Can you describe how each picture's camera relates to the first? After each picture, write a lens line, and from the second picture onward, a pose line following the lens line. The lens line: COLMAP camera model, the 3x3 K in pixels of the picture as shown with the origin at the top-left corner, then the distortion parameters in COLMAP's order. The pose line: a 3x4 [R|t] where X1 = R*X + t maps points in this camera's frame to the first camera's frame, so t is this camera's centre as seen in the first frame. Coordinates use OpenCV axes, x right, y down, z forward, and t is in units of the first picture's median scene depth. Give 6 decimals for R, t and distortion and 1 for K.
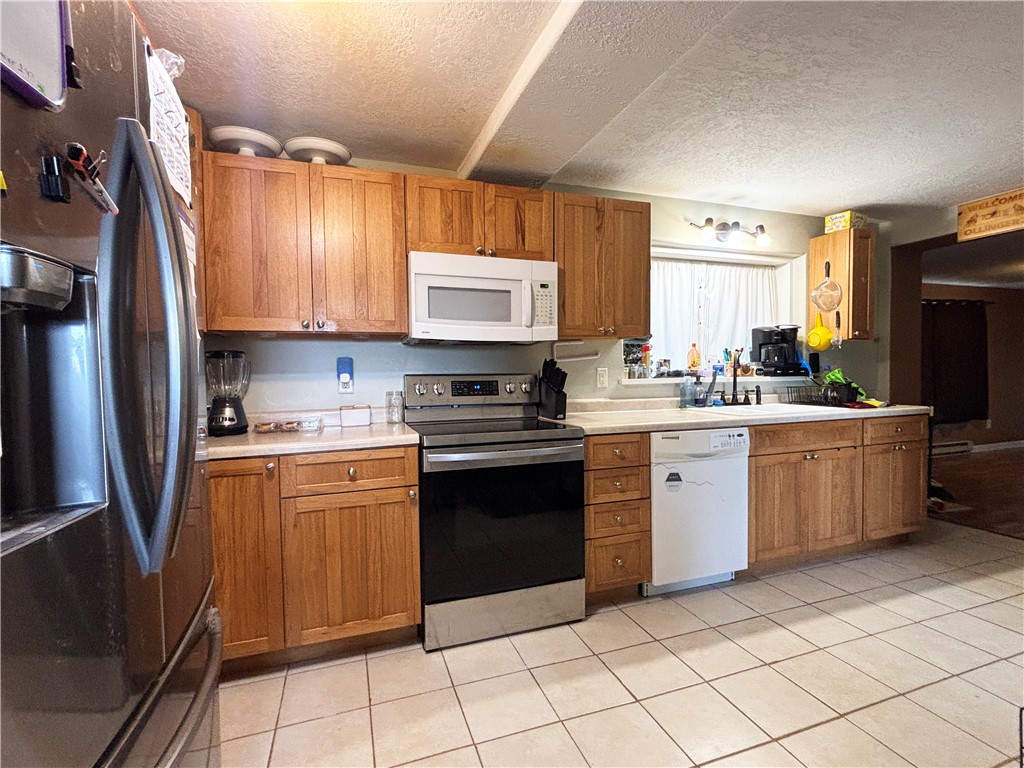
lens RADIAL K [[476.8, 0, 512.3], [0, 476.8, 385.6], [0, 0, 1]] dist [-0.009644, 0.001532]
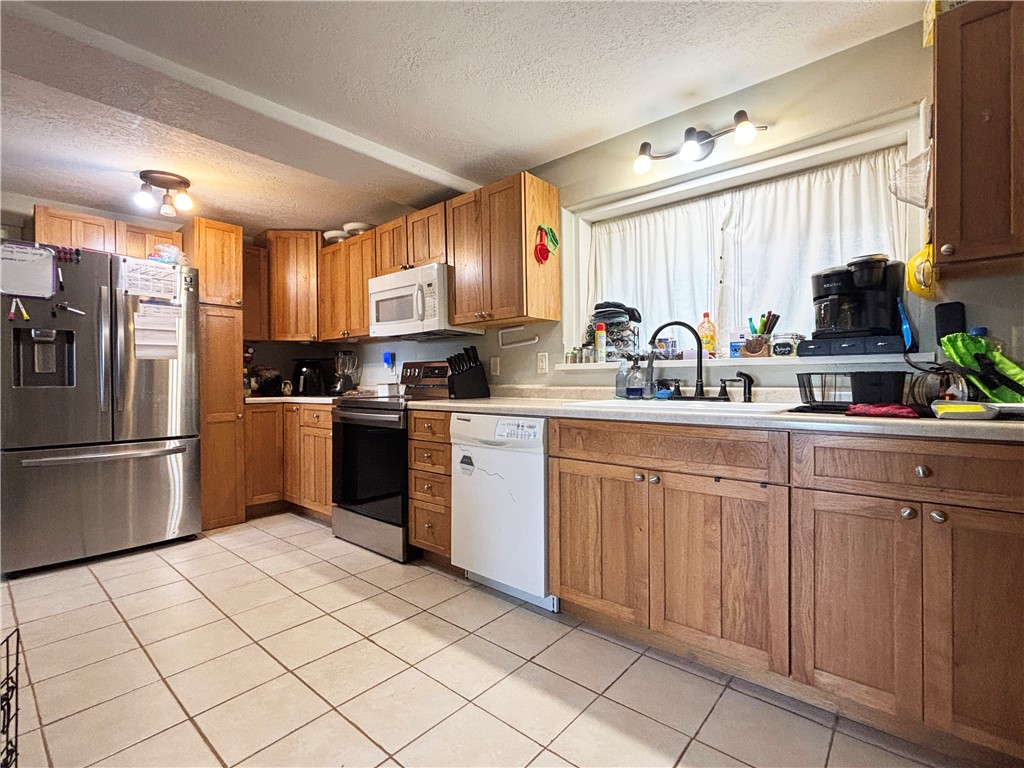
lens RADIAL K [[476.8, 0, 512.9], [0, 476.8, 383.5], [0, 0, 1]] dist [-0.009644, 0.001532]
pose [[0.504257, 0.015199, -0.863420, 1.154826], [-0.028732, 0.999587, 0.000816, 0.030103], [0.863075, 0.024396, 0.504486, 0.554788]]
